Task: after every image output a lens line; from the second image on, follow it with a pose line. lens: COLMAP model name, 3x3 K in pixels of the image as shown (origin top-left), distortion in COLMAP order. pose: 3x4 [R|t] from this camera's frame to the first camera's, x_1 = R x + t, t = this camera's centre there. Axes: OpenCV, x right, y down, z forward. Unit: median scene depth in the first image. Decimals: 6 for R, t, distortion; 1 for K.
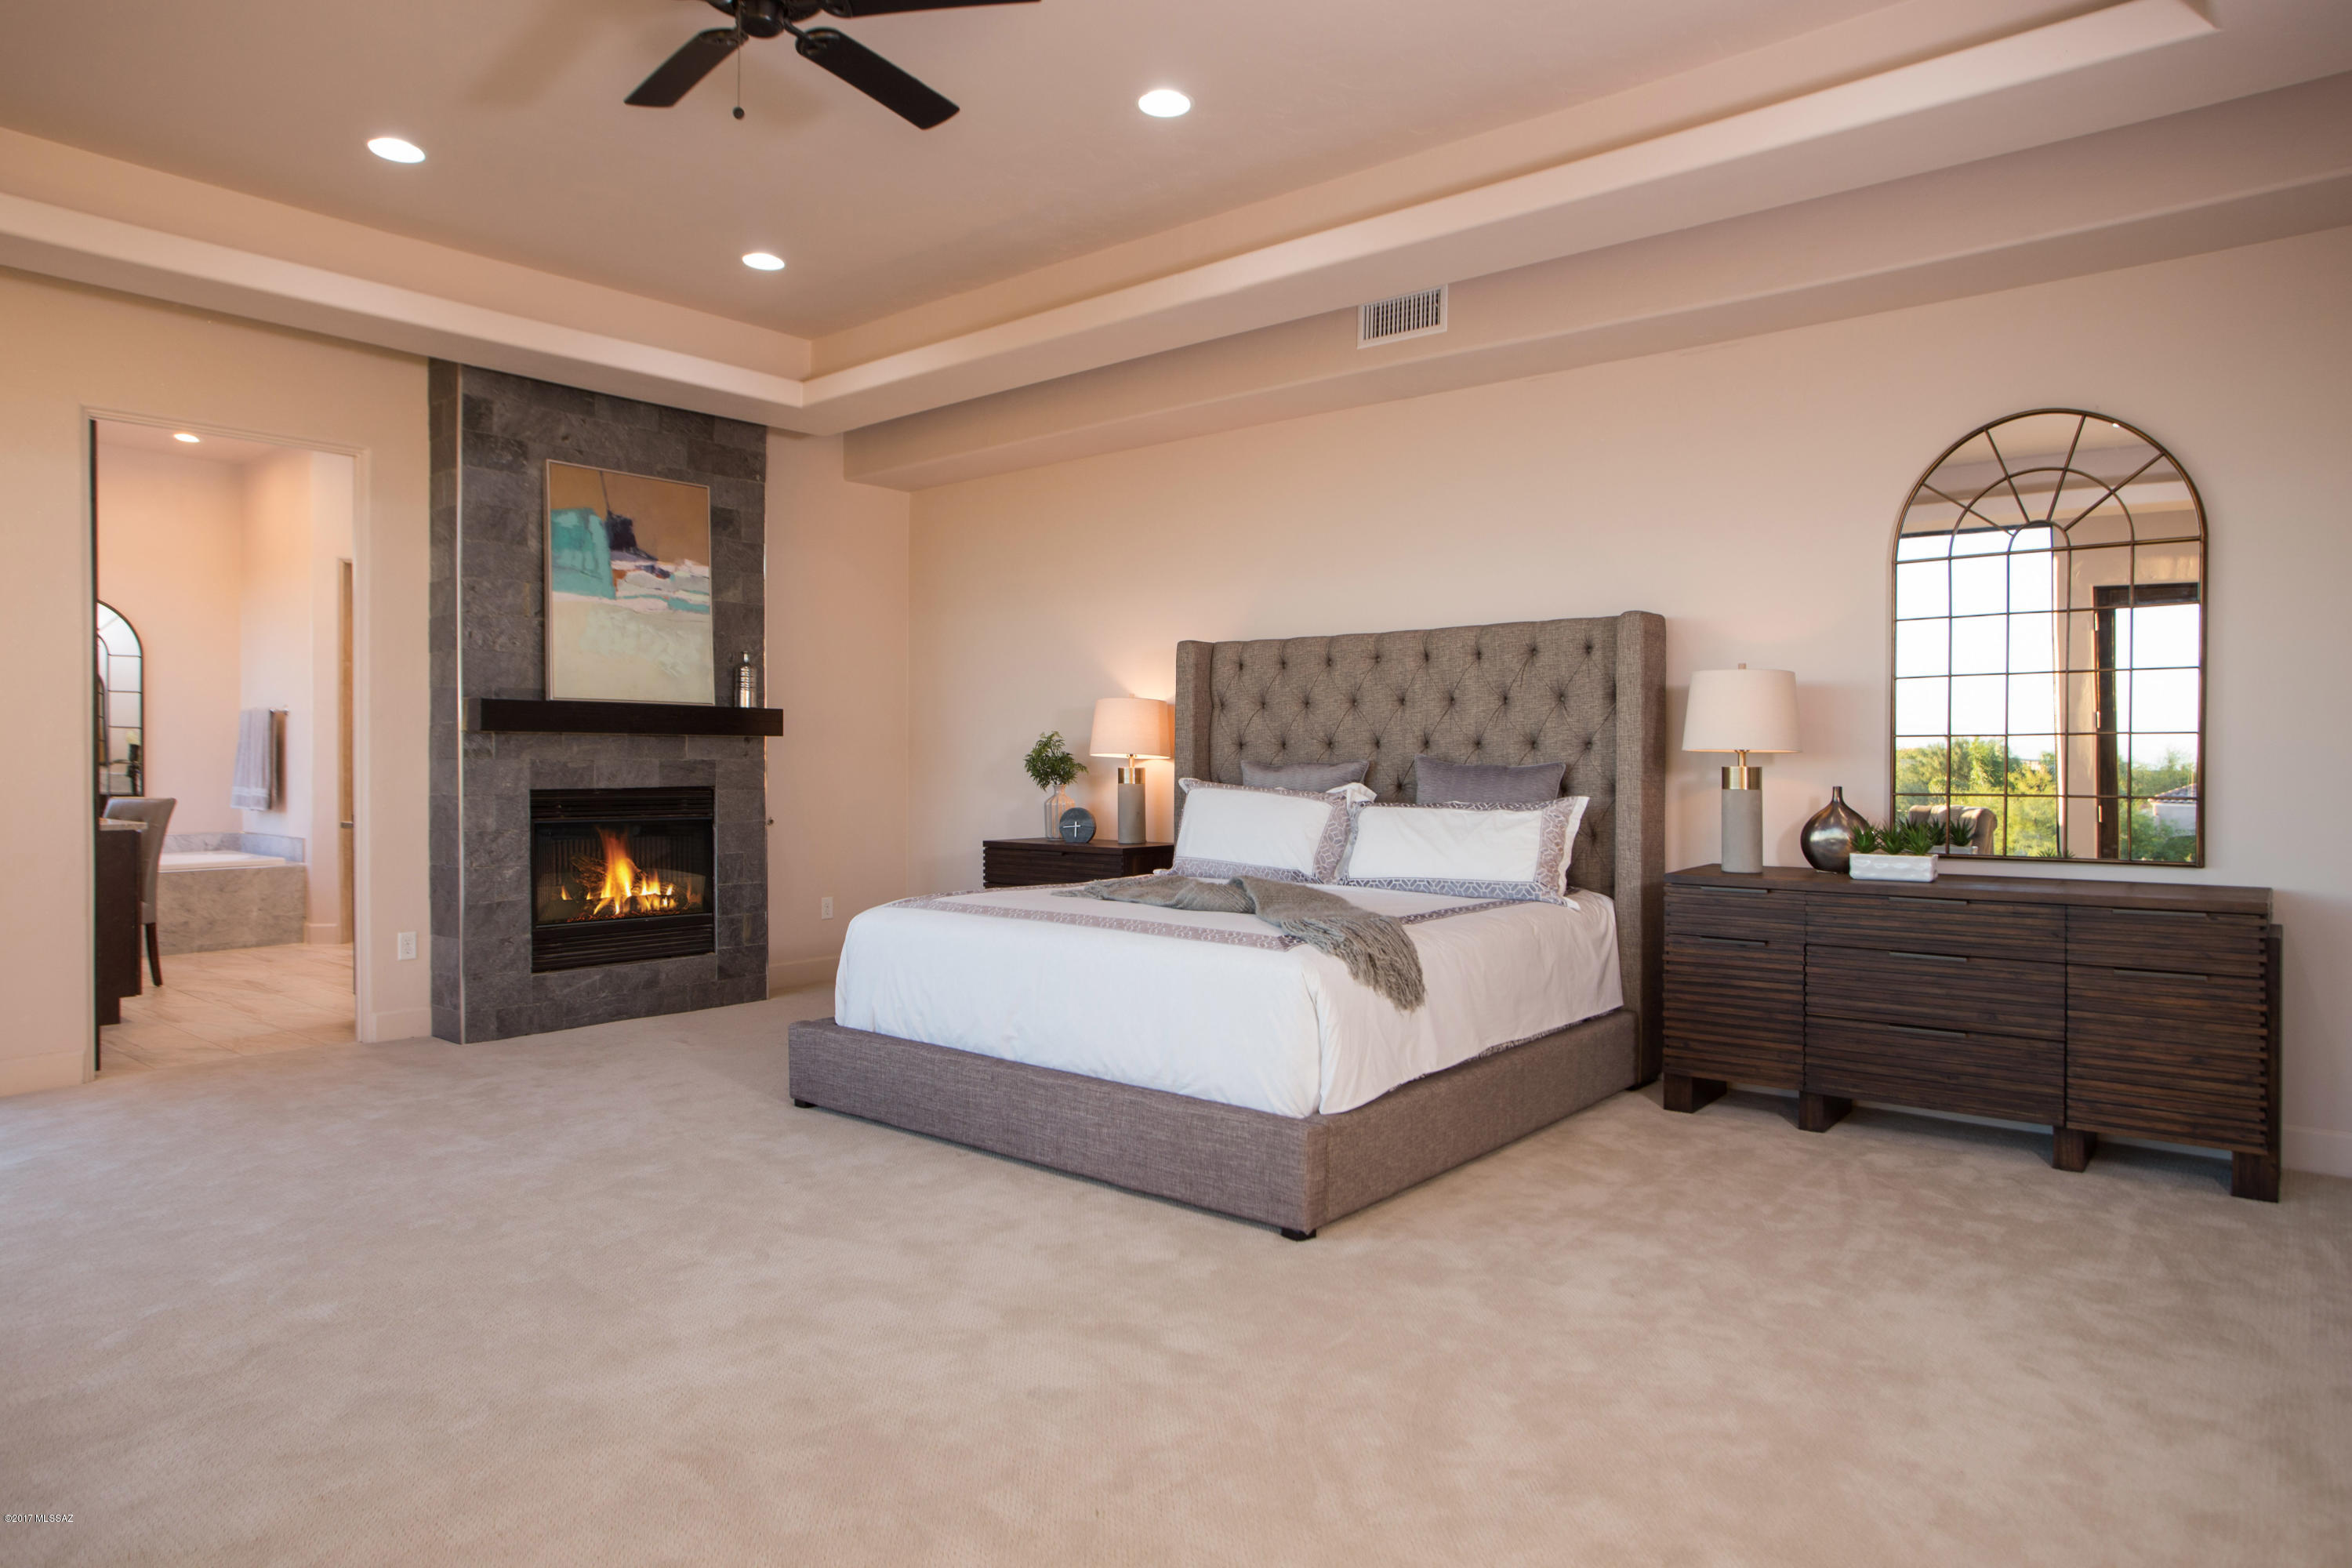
lens RADIAL K [[1446.5, 0, 1187.0], [0, 1446.5, 768.1], [0, 0, 1]] dist [-0.028290, 0.010456]
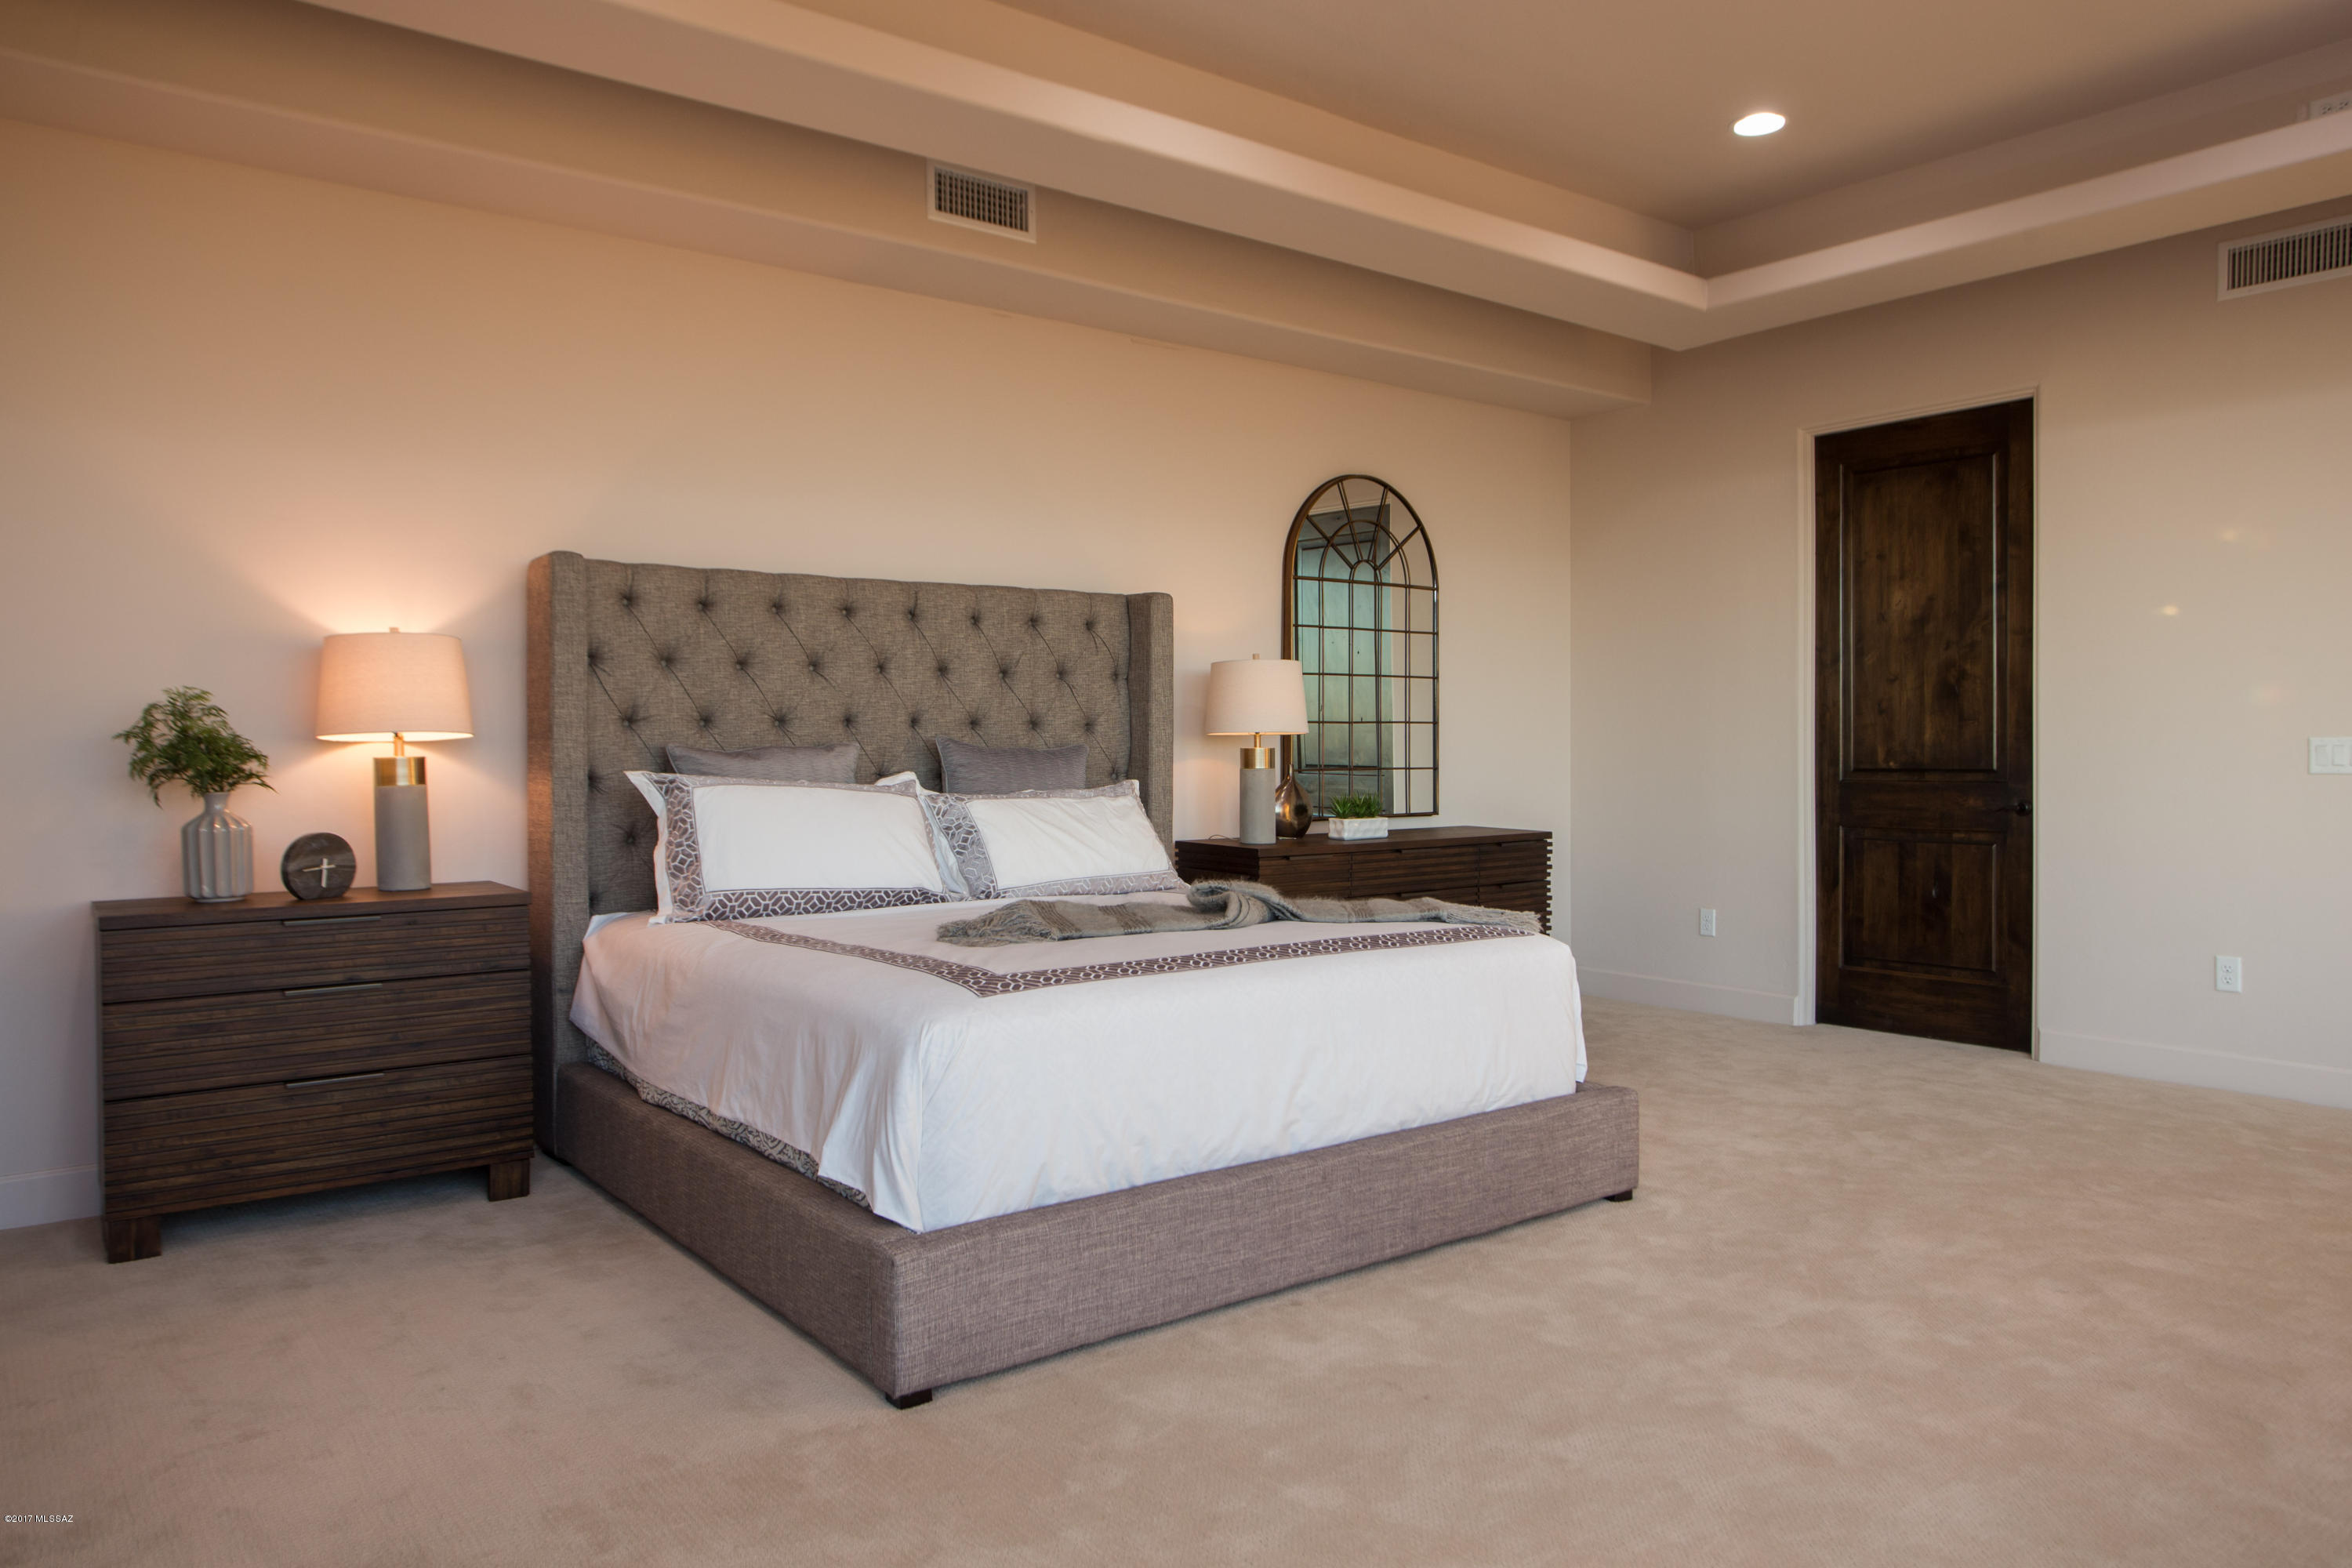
lens RADIAL K [[1643.6, 0, 1183.8], [0, 1643.6, 776.9], [0, 0, 1]] dist [-0.001664, 0.003526]
pose [[0.182917, -0.022986, 0.982860, -0.820293], [0.005849, 0.999734, 0.022292, -0.006926], [-0.983111, 0.001671, 0.183003, 0.778937]]
